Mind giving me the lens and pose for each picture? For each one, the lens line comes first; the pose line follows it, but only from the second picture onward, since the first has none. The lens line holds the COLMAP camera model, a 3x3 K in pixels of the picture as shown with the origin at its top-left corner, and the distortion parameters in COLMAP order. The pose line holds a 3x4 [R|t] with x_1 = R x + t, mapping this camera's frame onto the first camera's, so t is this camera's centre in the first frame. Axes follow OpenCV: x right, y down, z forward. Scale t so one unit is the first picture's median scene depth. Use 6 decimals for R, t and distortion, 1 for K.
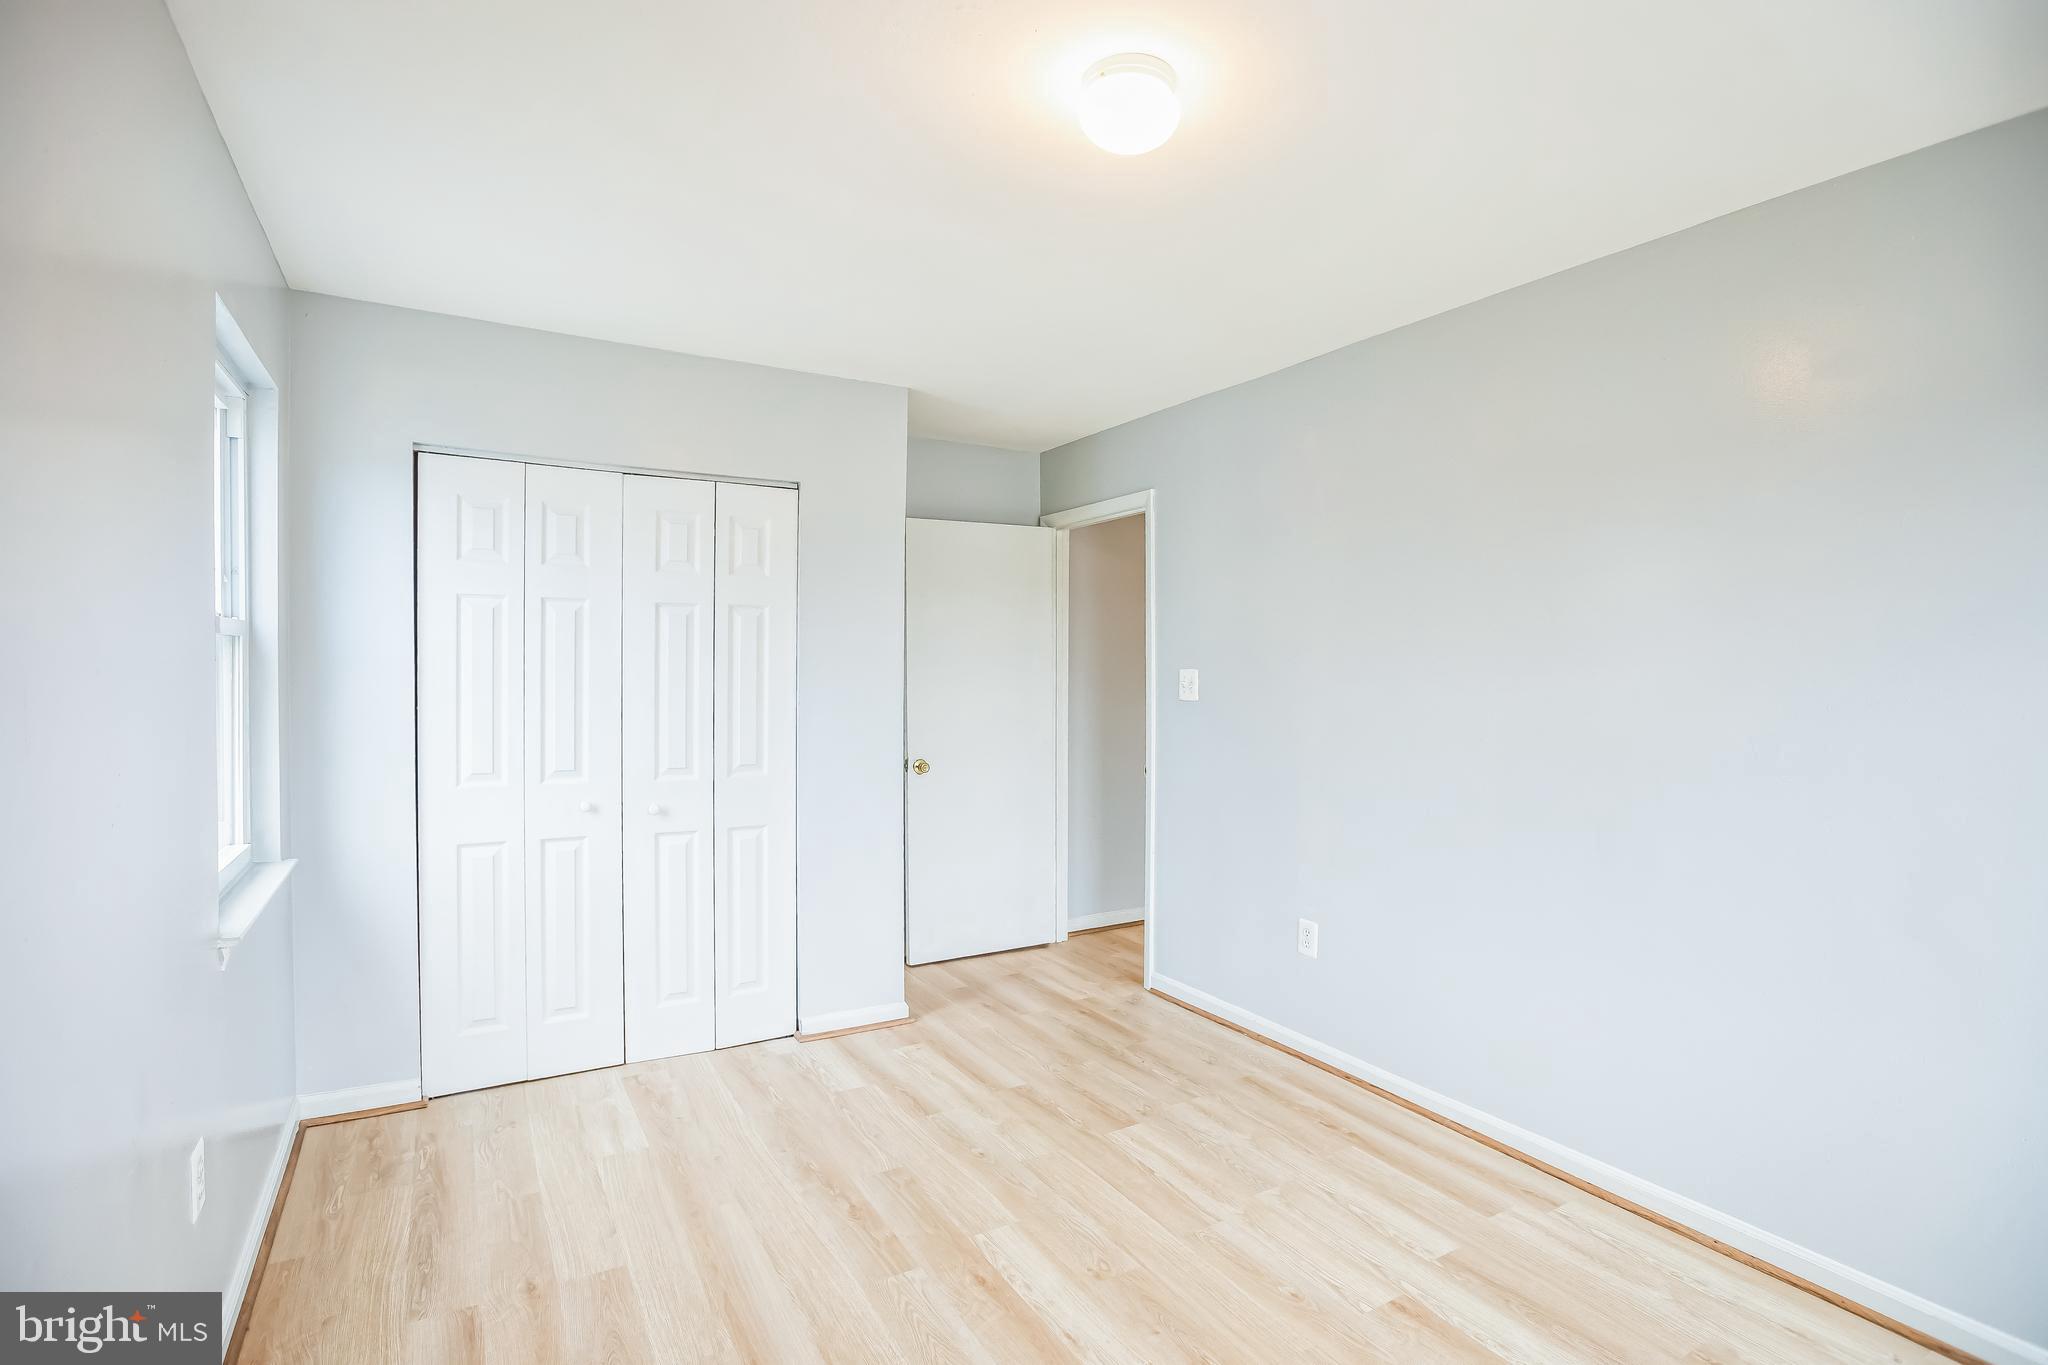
lens RADIAL K [[971.2, 0, 1017.4], [0, 971.2, 648.3], [0, 0, 1]] dist [-0.057132, 0.018205]
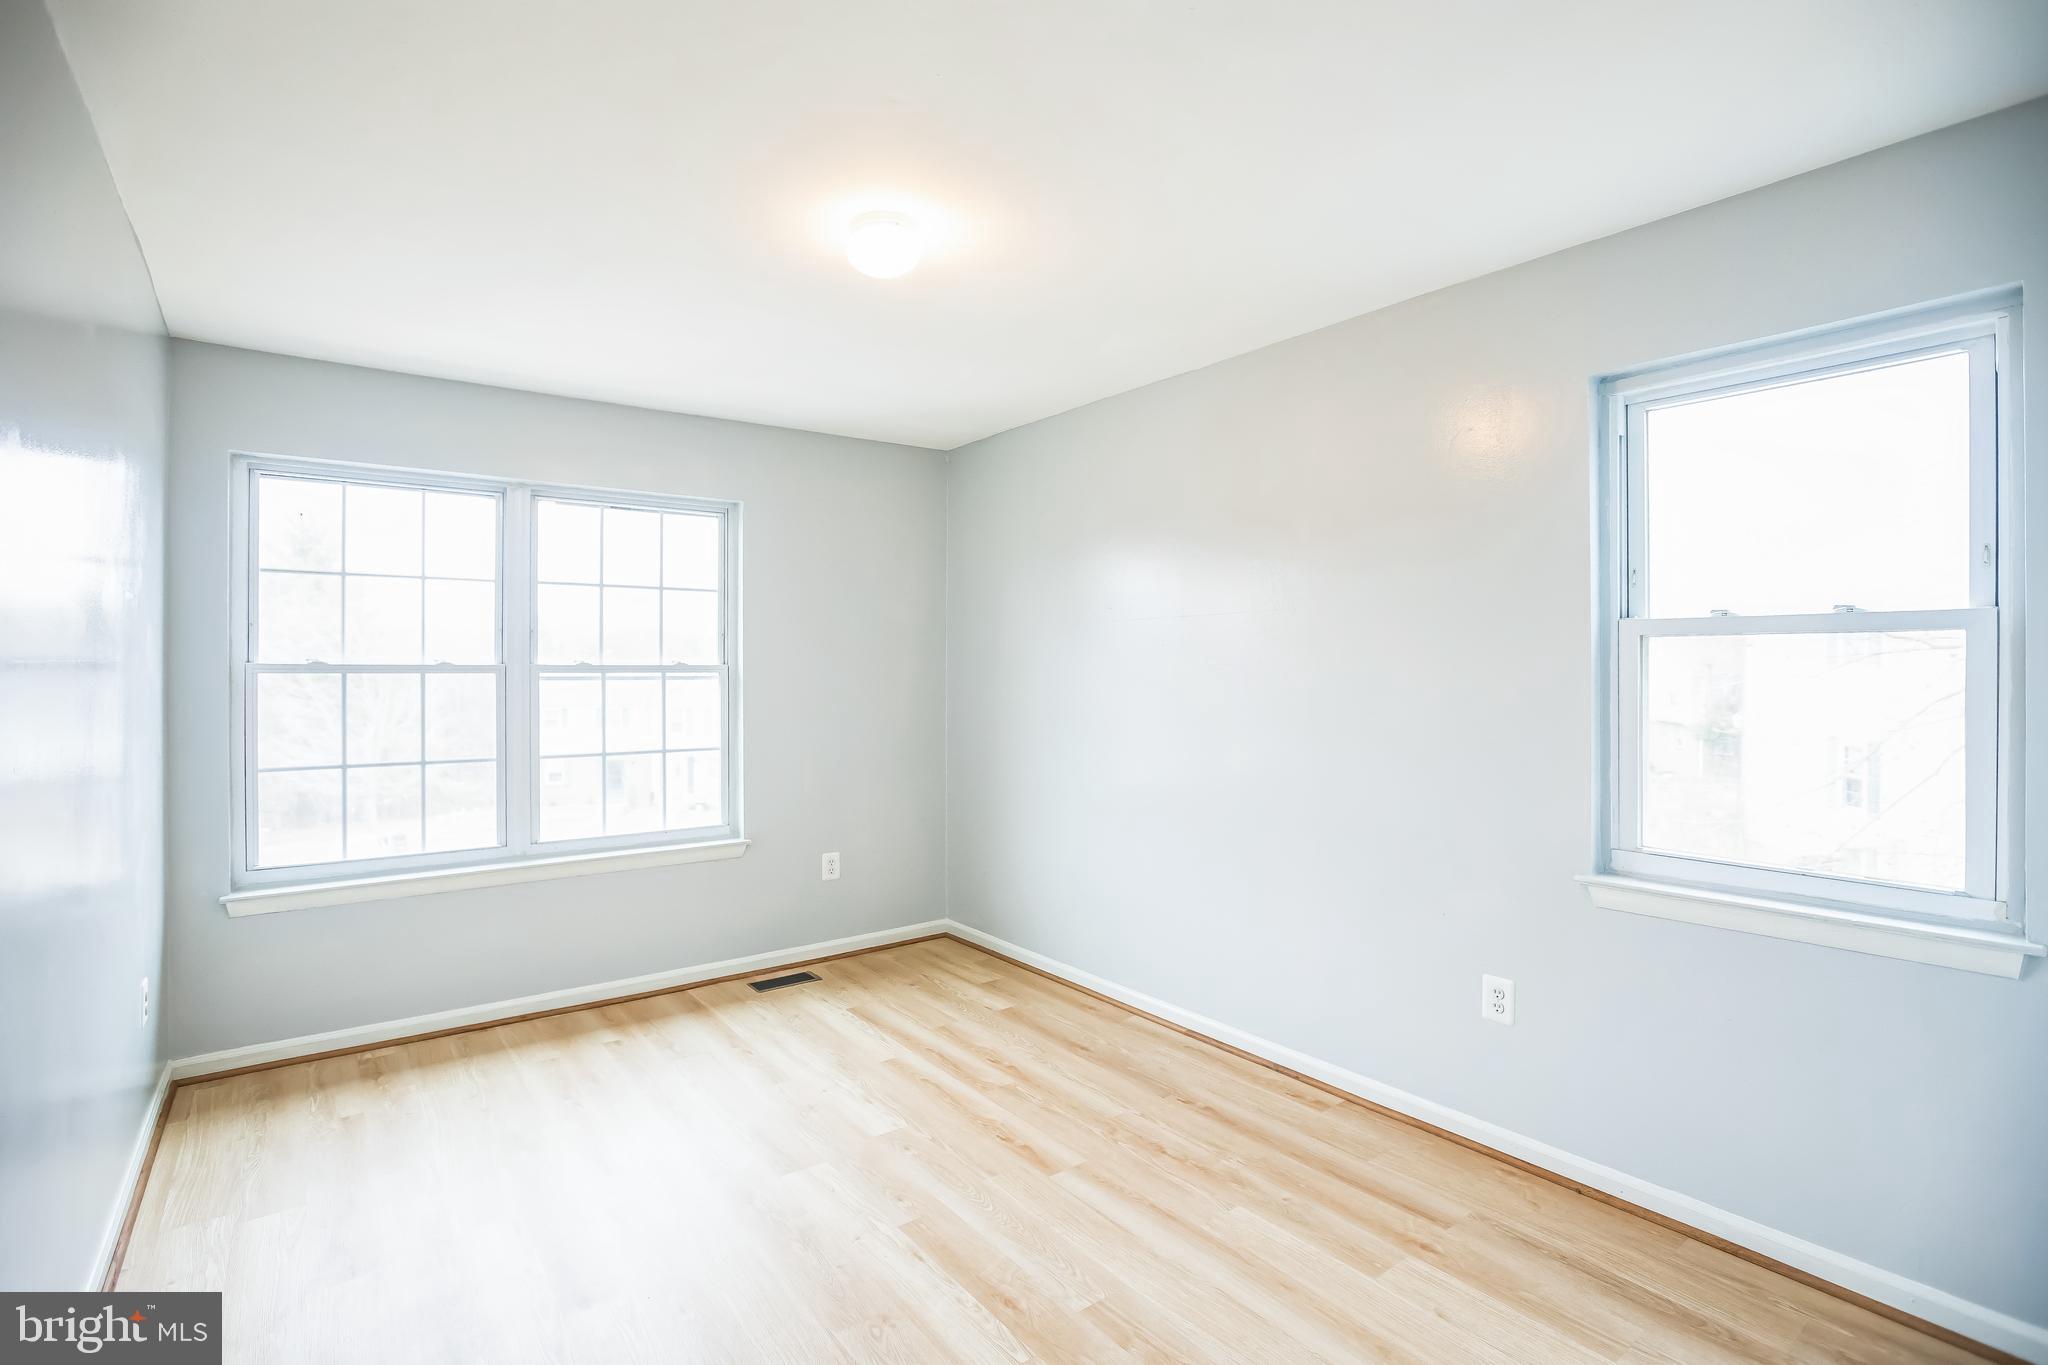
lens RADIAL K [[956.2, 0, 1015.7], [0, 956.2, 685.6], [0, 0, 1]] dist [-0.059200, 0.020854]
pose [[-0.993859, 0.000170, -0.110652, 0.059747], [-0.000272, 0.999992, 0.003980, 0.038600], [0.110652, 0.003986, -0.993851, 1.951284]]
